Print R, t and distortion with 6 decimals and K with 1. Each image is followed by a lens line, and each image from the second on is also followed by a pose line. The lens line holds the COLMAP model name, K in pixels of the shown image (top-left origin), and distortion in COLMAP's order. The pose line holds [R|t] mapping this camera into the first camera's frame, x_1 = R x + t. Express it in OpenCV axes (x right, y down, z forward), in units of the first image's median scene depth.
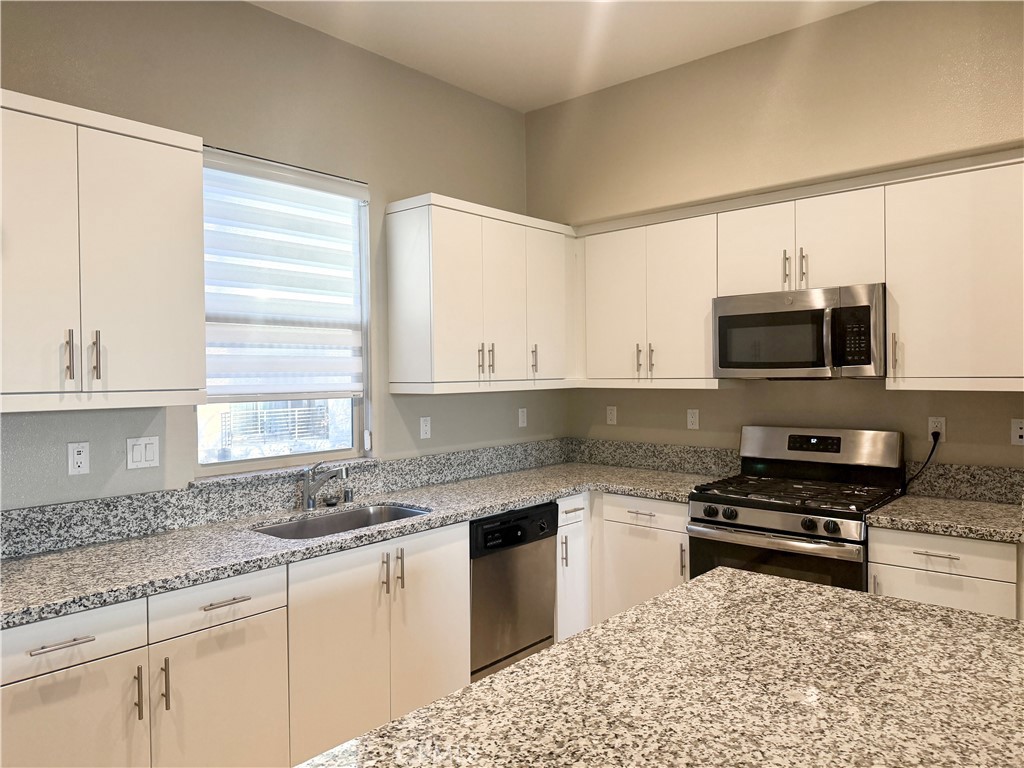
lens RADIAL K [[735.5, 0, 512.9], [0, 735.5, 386.0], [0, 0, 1]] dist [0.032651, -0.010246]
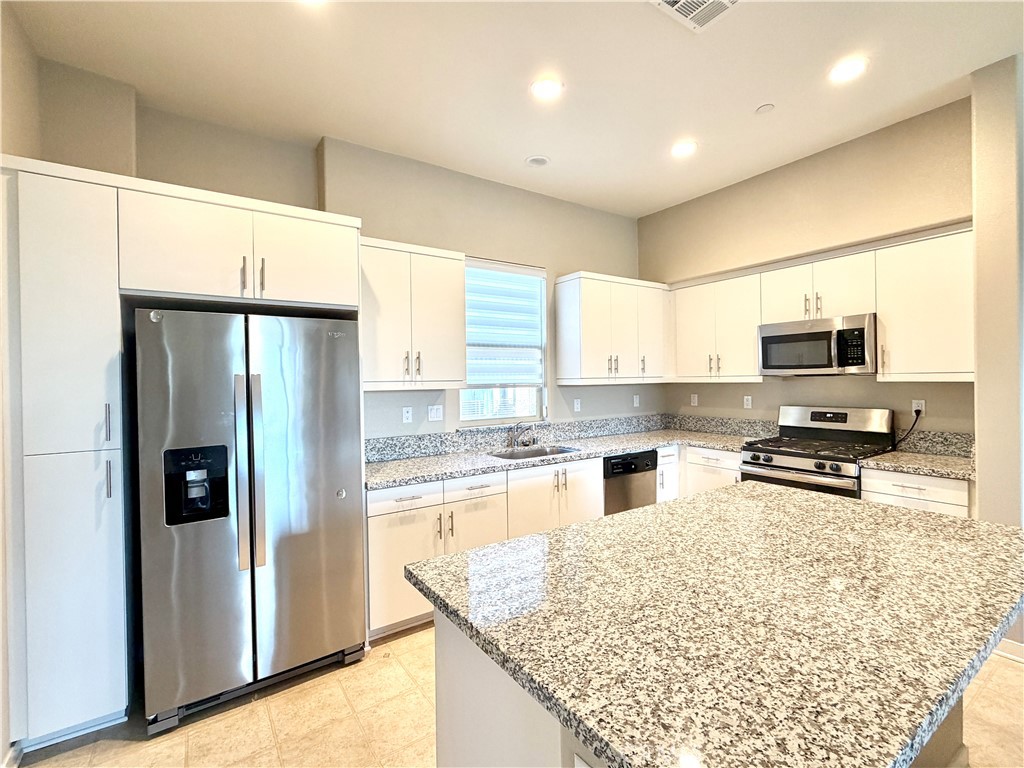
lens RADIAL K [[481.4, 0, 507.5], [0, 481.4, 379.1], [0, 0, 1]] dist [0.003438, 0.000324]
pose [[0.966705, -0.002841, -0.255879, 0.015244], [-0.001579, 0.999853, -0.017063, 0.019240], [0.255890, 0.016899, 0.966558, -0.179475]]
